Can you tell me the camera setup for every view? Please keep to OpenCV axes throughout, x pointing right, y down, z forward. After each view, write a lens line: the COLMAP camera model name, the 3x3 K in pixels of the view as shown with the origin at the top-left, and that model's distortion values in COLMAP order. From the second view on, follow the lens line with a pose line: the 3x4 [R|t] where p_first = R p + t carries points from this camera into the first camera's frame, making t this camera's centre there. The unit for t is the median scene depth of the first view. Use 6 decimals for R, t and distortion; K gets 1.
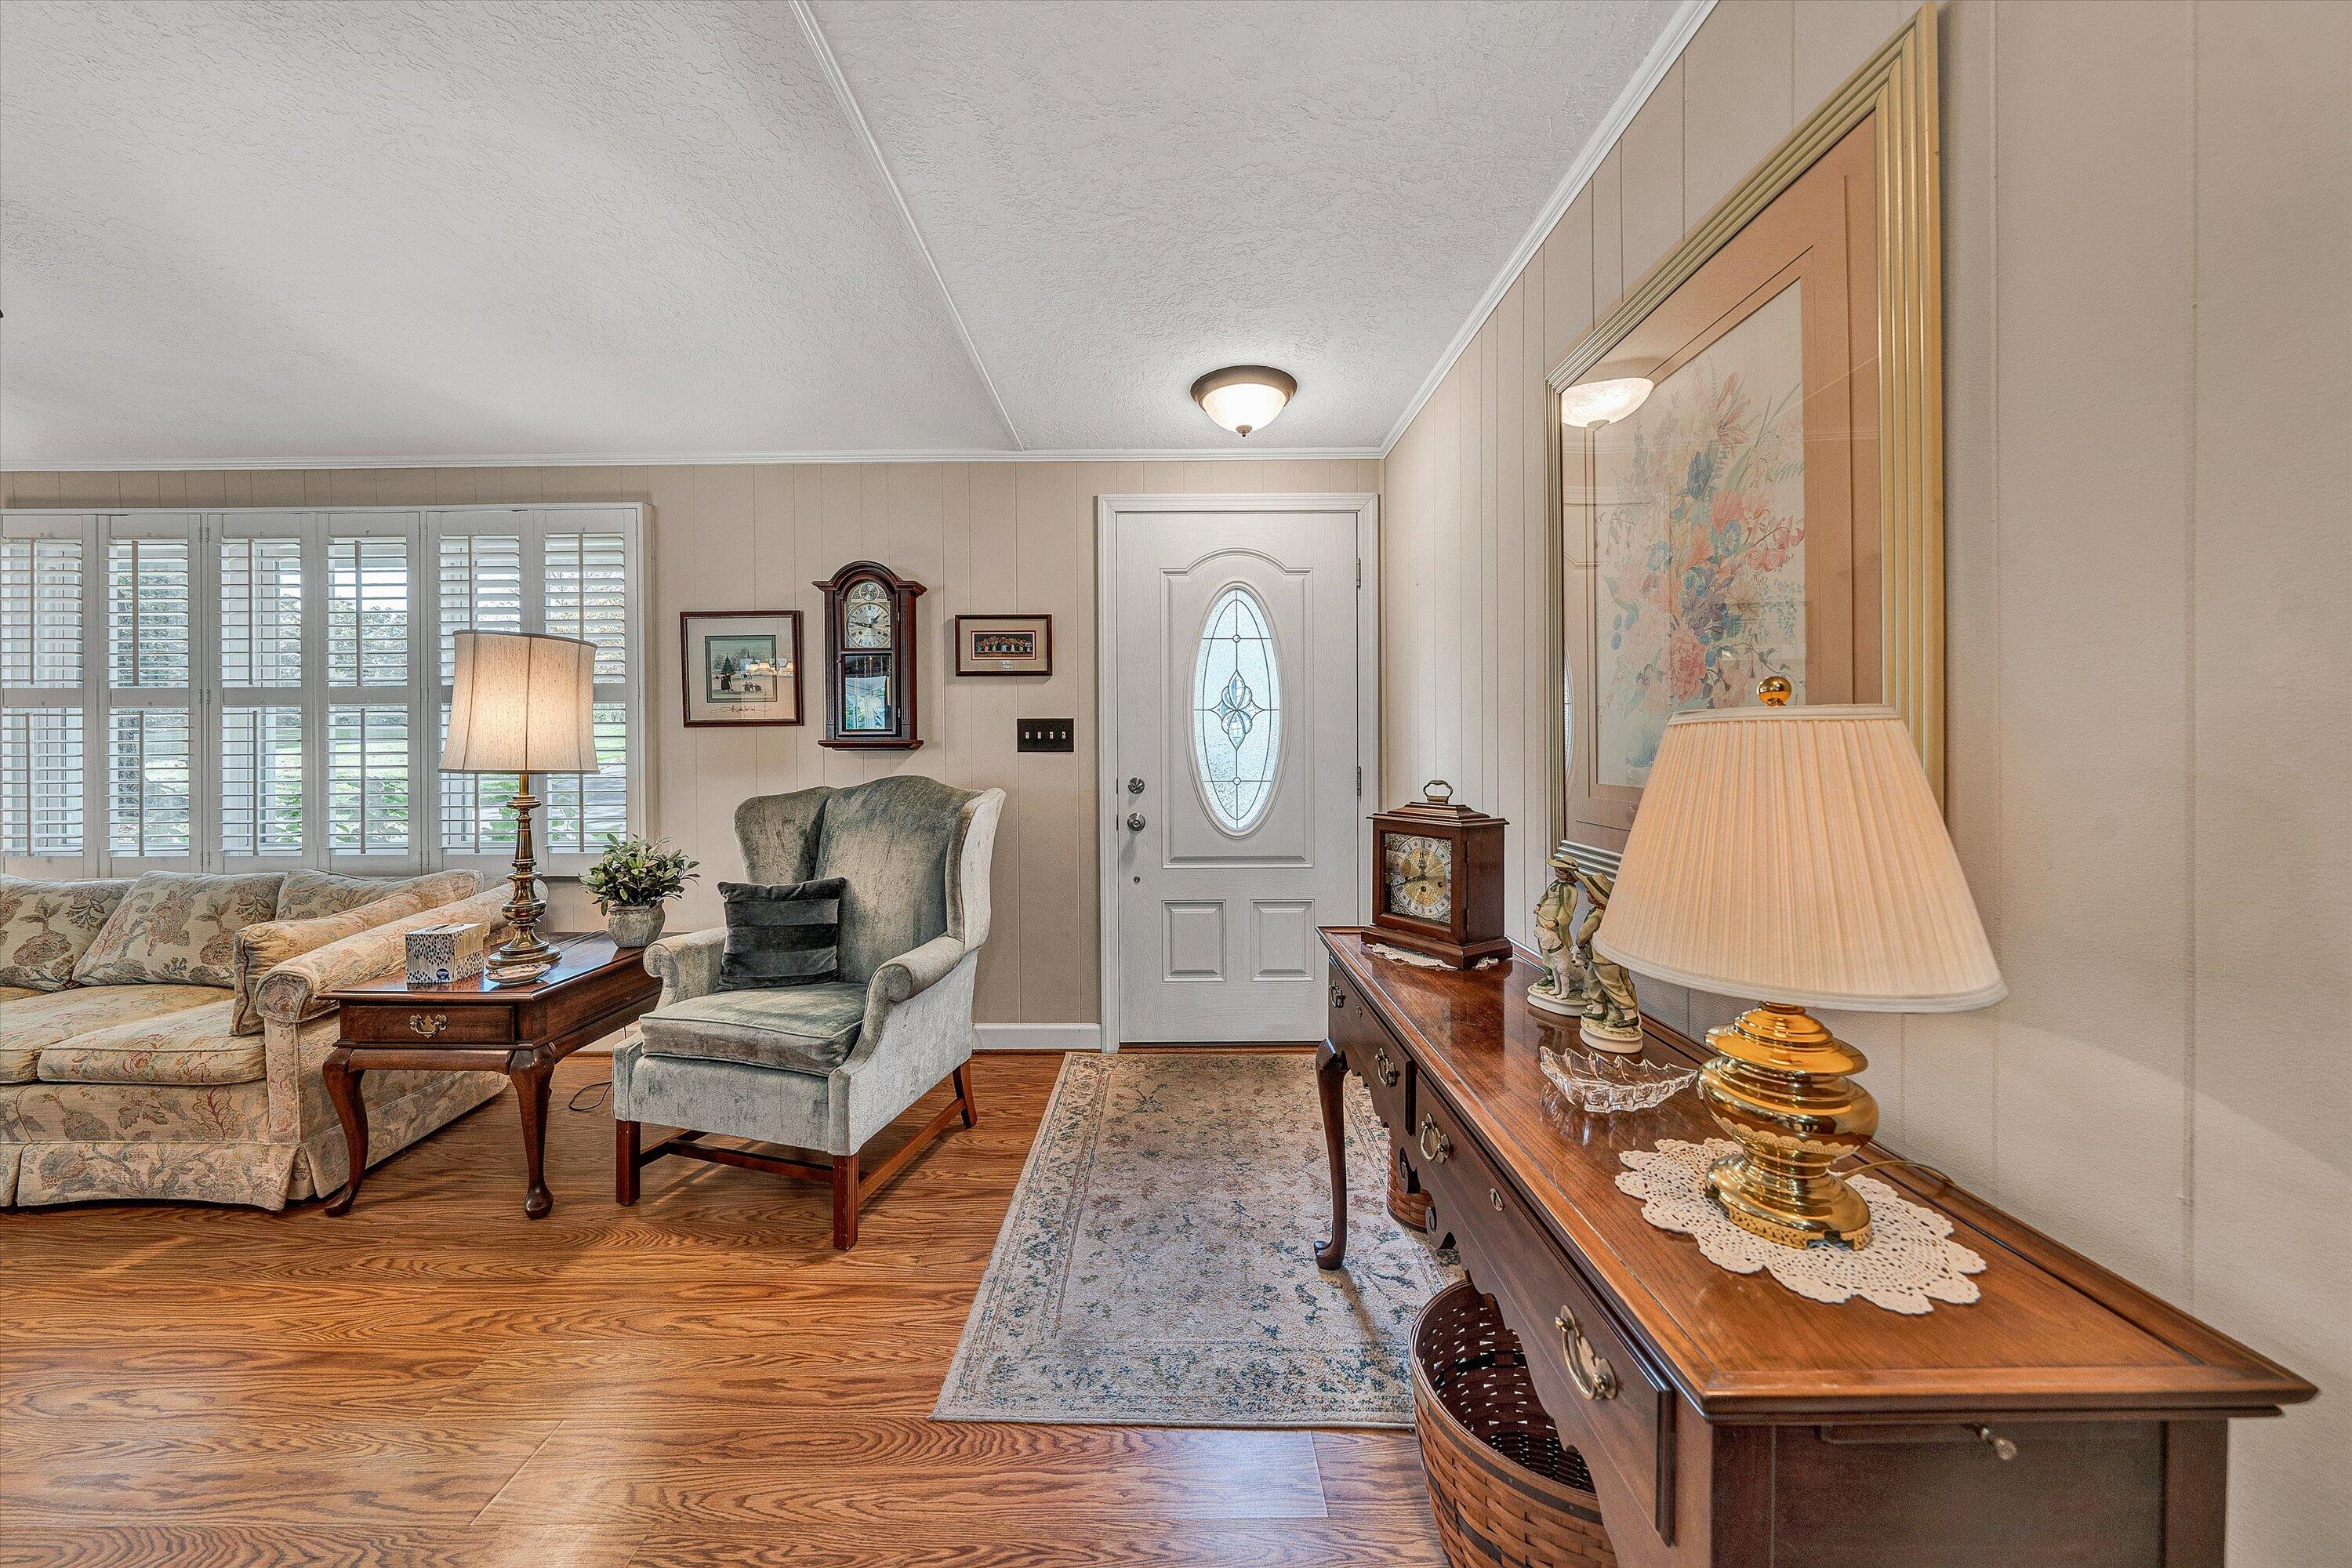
lens RADIAL K [[882.1, 0, 1185.1], [0, 882.1, 746.0], [0, 0, 1]] dist [-0.012149, 0.000883]
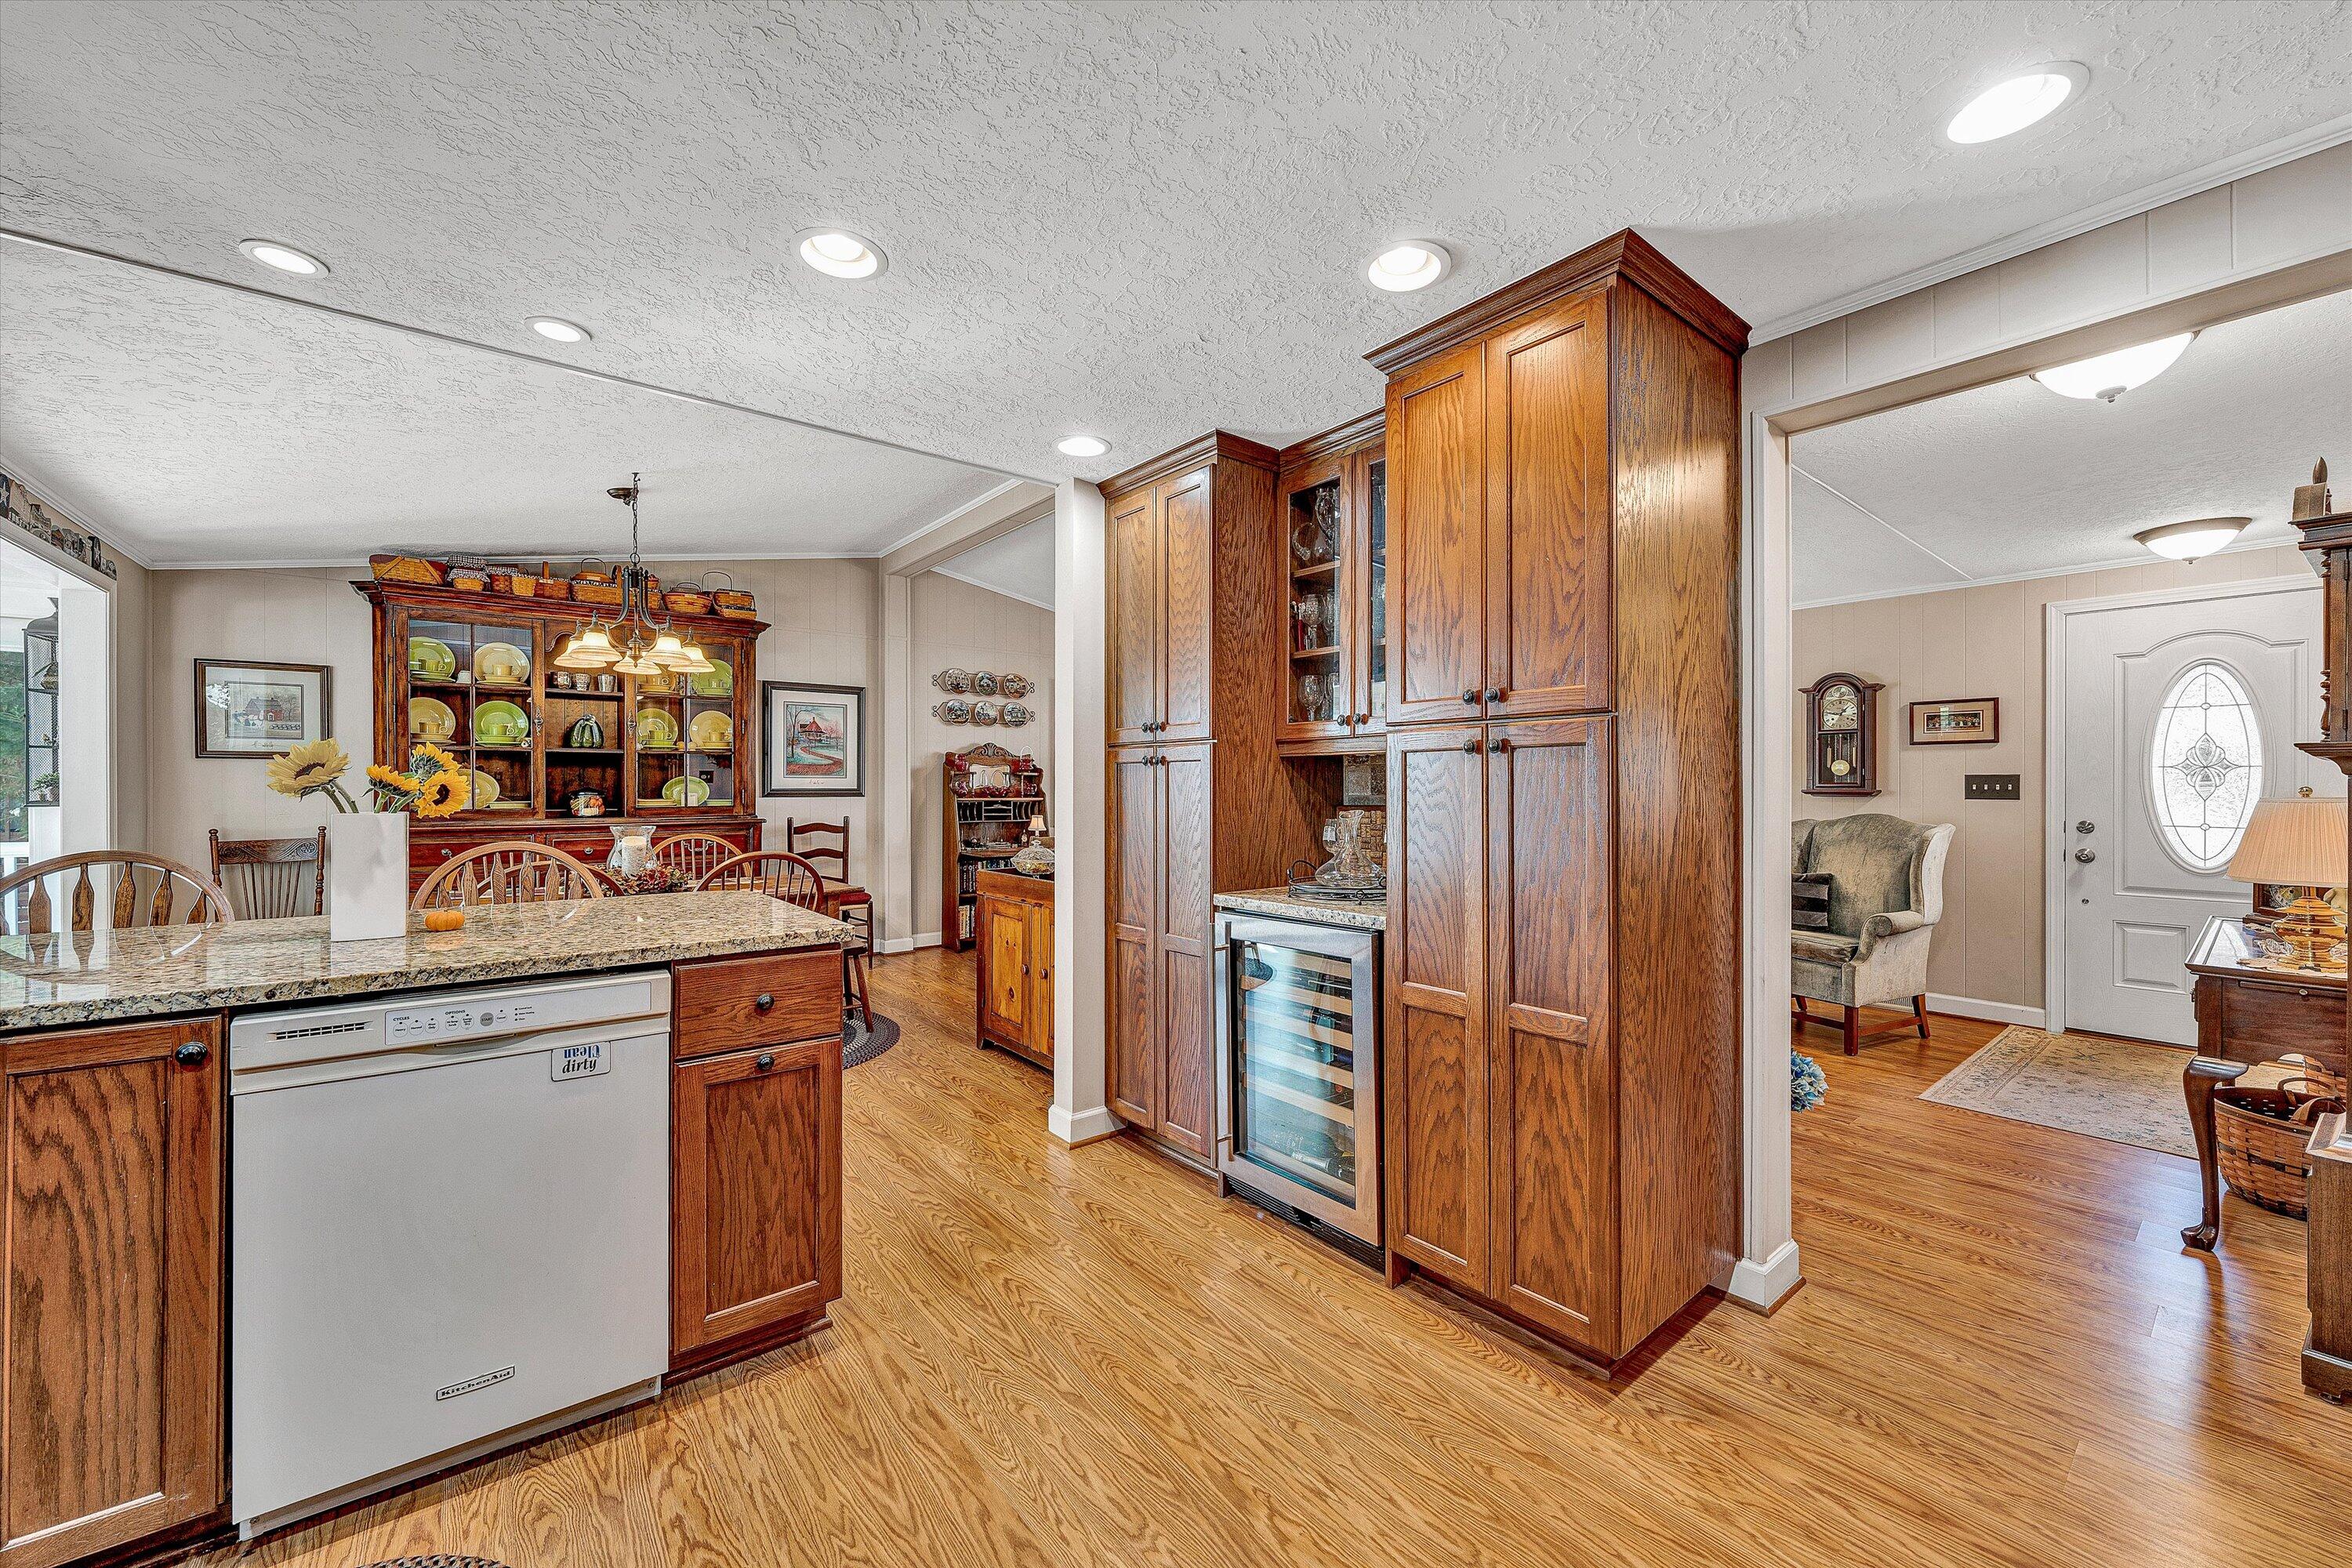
lens RADIAL K [[882.1, 0, 1190.3], [0, 882.1, 788.3], [0, 0, 1]] dist [-0.012149, 0.000883]
pose [[0.619007, 0.009205, -0.785331, 0.138000], [-0.002786, 0.999951, 0.009525, -0.020424], [0.785380, -0.003708, 0.619002, -0.828021]]
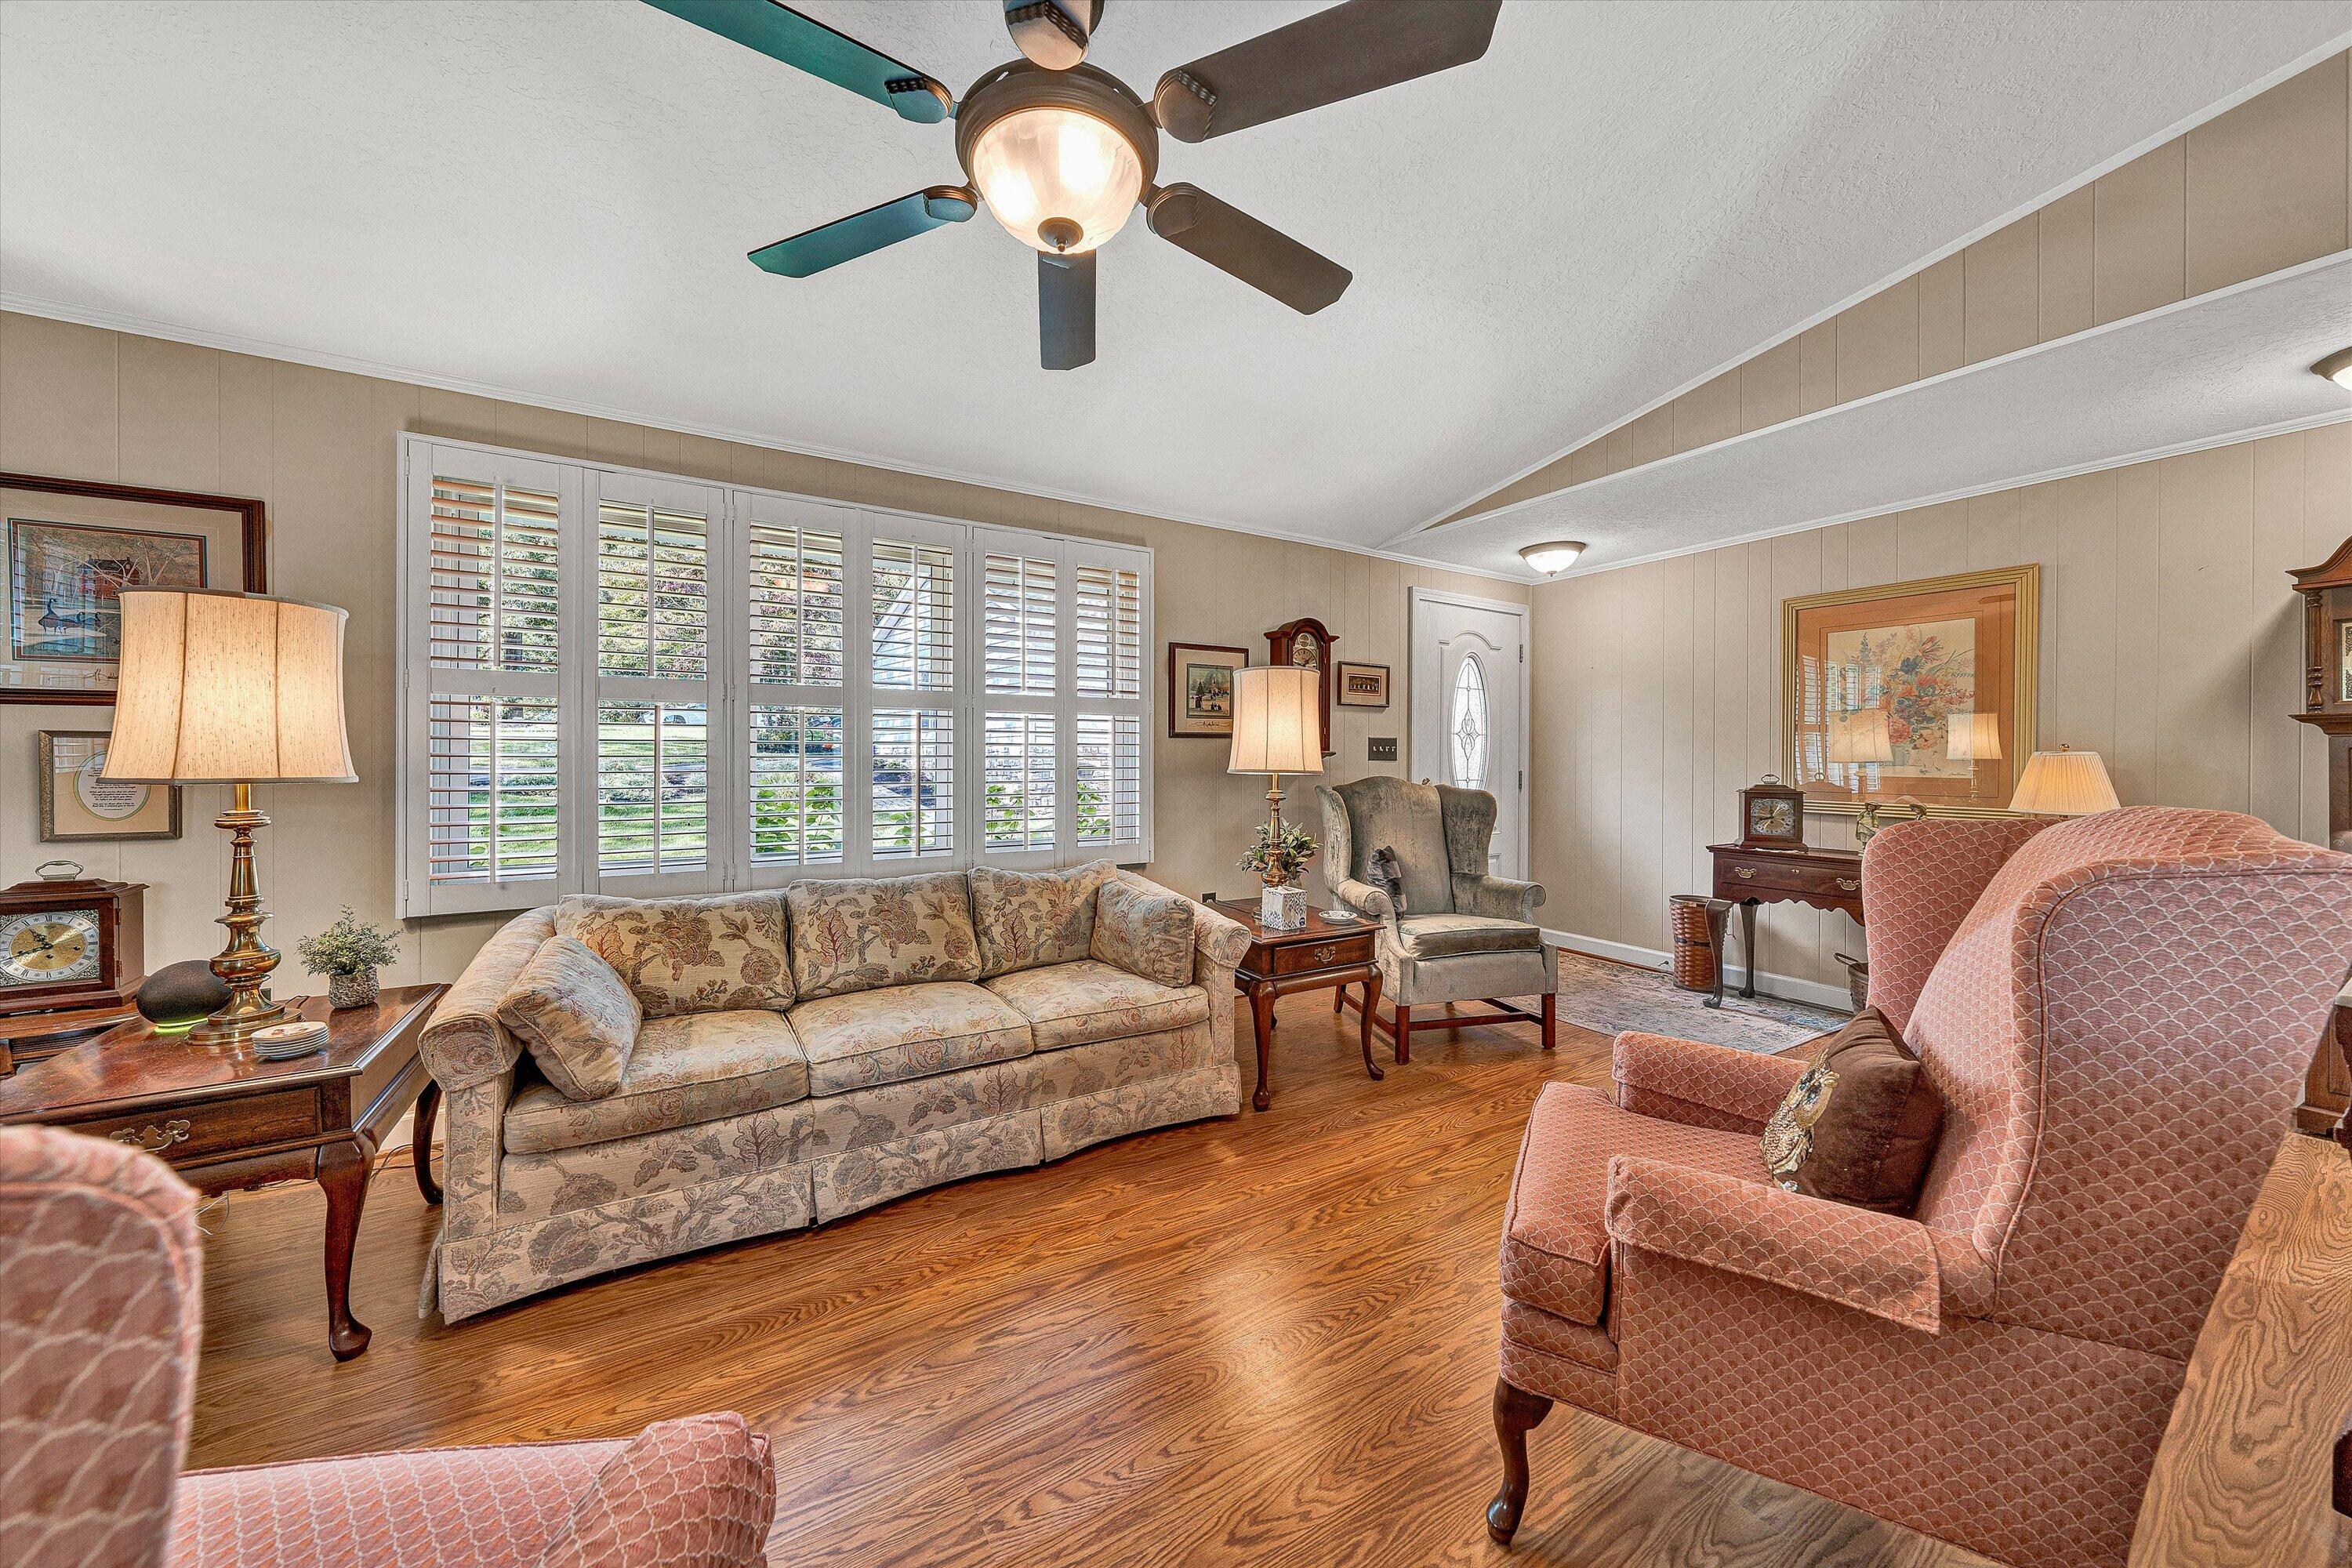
lens RADIAL K [[882.1, 0, 1173.2], [0, 882.1, 779.5], [0, 0, 1]] dist [-0.012149, 0.000883]
pose [[0.837988, -0.004024, 0.545674, -1.295195], [-0.013772, 0.999498, 0.028520, 0.001067], [-0.545515, -0.031414, 0.837512, -0.024140]]
